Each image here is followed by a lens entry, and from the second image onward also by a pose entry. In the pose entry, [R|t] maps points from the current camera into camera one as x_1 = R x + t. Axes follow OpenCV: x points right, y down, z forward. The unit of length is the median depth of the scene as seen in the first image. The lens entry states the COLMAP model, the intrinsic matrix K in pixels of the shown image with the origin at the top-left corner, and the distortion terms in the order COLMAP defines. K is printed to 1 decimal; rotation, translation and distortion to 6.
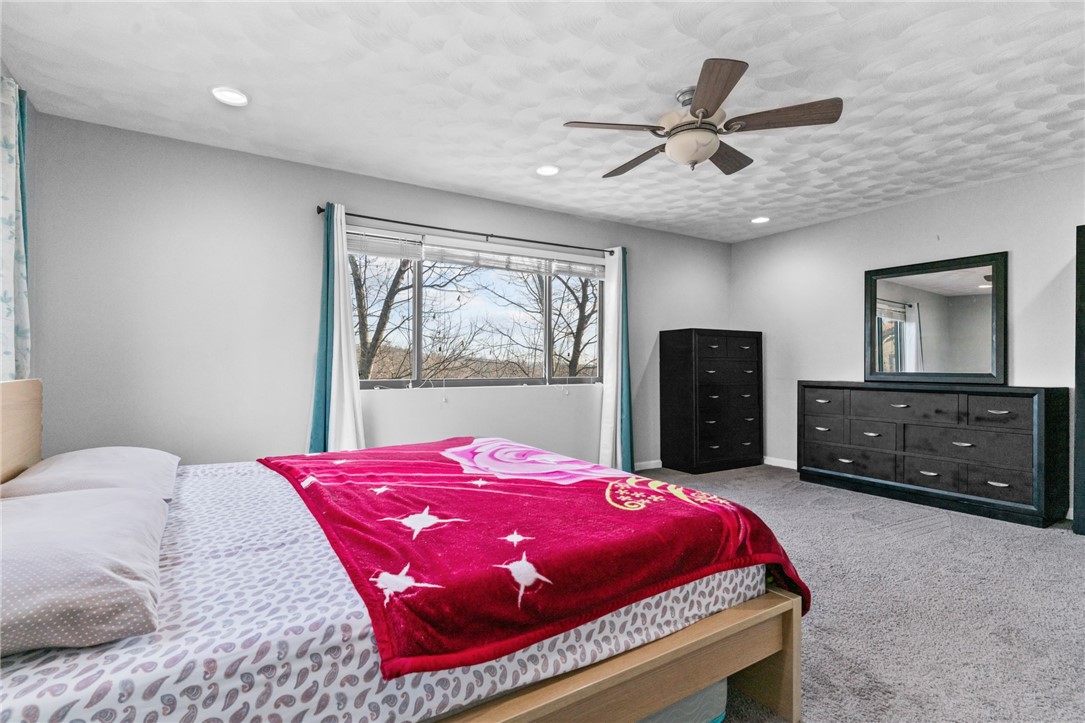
lens RADIAL K [[528.9, 0, 538.9], [0, 528.9, 348.0], [0, 0, 1]] dist [0.001161, 0.000256]
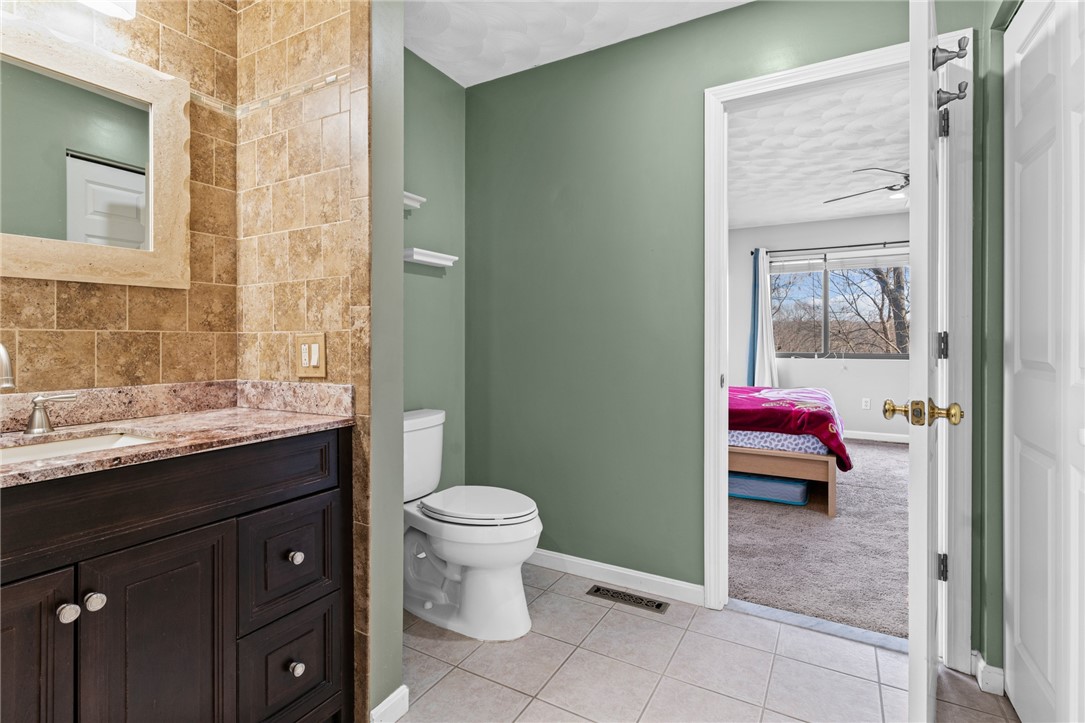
lens RADIAL K [[522.5, 0, 540.5], [0, 522.5, 345.0], [0, 0, 1]] dist [0.003327, 0.000073]
pose [[0.465426, 0.004340, -0.885076, 1.775629], [0.029659, 0.999350, 0.020497, -0.038856], [0.884590, -0.035790, 0.464995, -0.943832]]
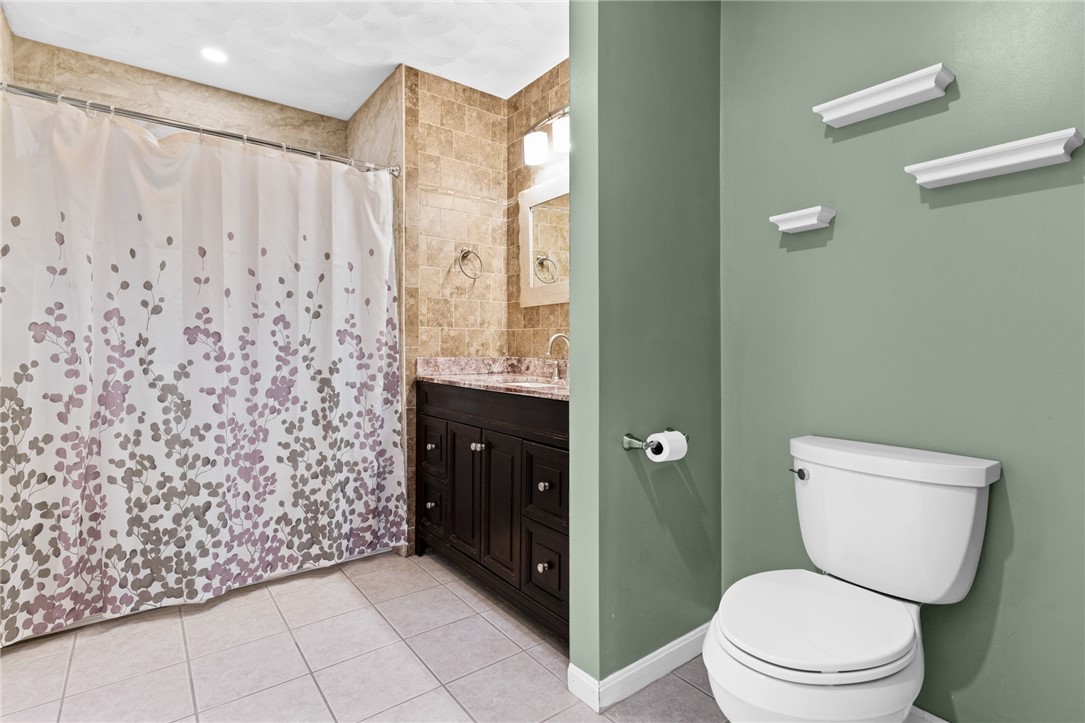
lens RADIAL K [[528.9, 0, 538.9], [0, 528.9, 348.0], [0, 0, 1]] dist [0.001161, 0.000256]
pose [[-0.996700, -0.004263, -0.081067, 1.010946], [-0.002478, 0.999753, -0.022109, 0.018718], [0.081141, -0.021835, -0.996463, 0.267822]]
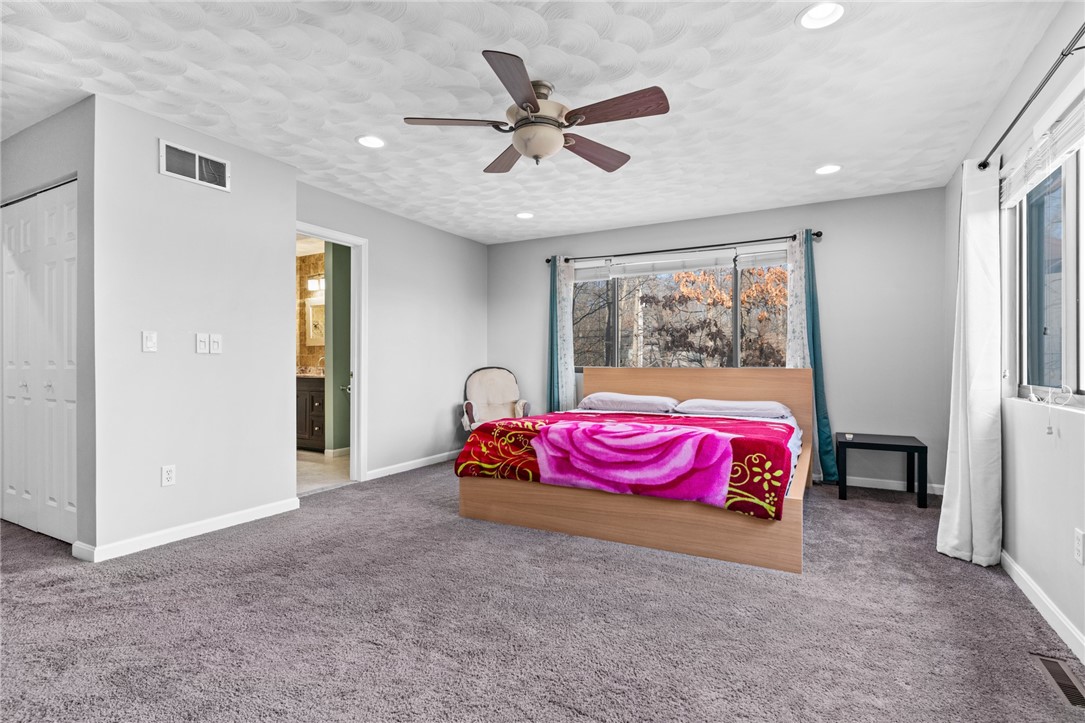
lens RADIAL K [[534.6, 0, 542.5], [0, 534.6, 361.5], [0, 0, 1]] dist [0.001928, 0.000132]
pose [[-0.880781, -0.003760, -0.473509, 1.296115], [0.010092, 0.999592, -0.026710, 0.104847], [0.473416, -0.028304, -0.880384, 3.231054]]
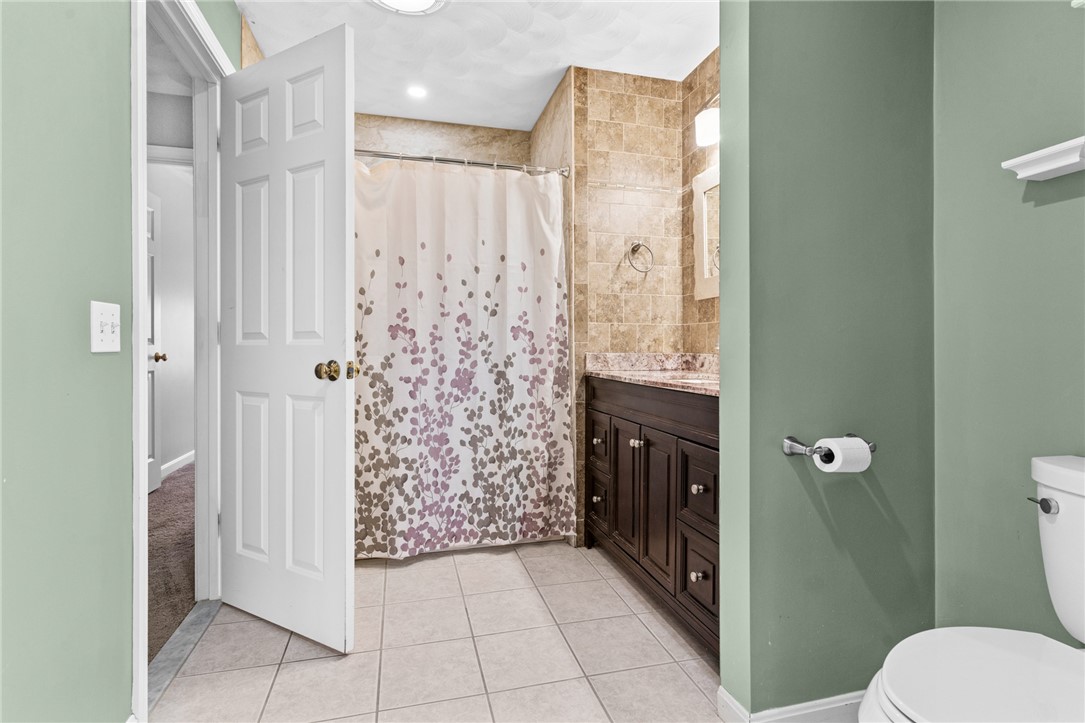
lens RADIAL K [[528.3, 0, 539.0], [0, 528.3, 353.0], [0, 0, 1]] dist [0.000715, 0.000031]
pose [[-0.950554, -0.005776, 0.310507, 0.877033], [-0.011030, 0.999824, -0.015166, 0.040345], [-0.310364, -0.017841, -0.950450, 0.227992]]
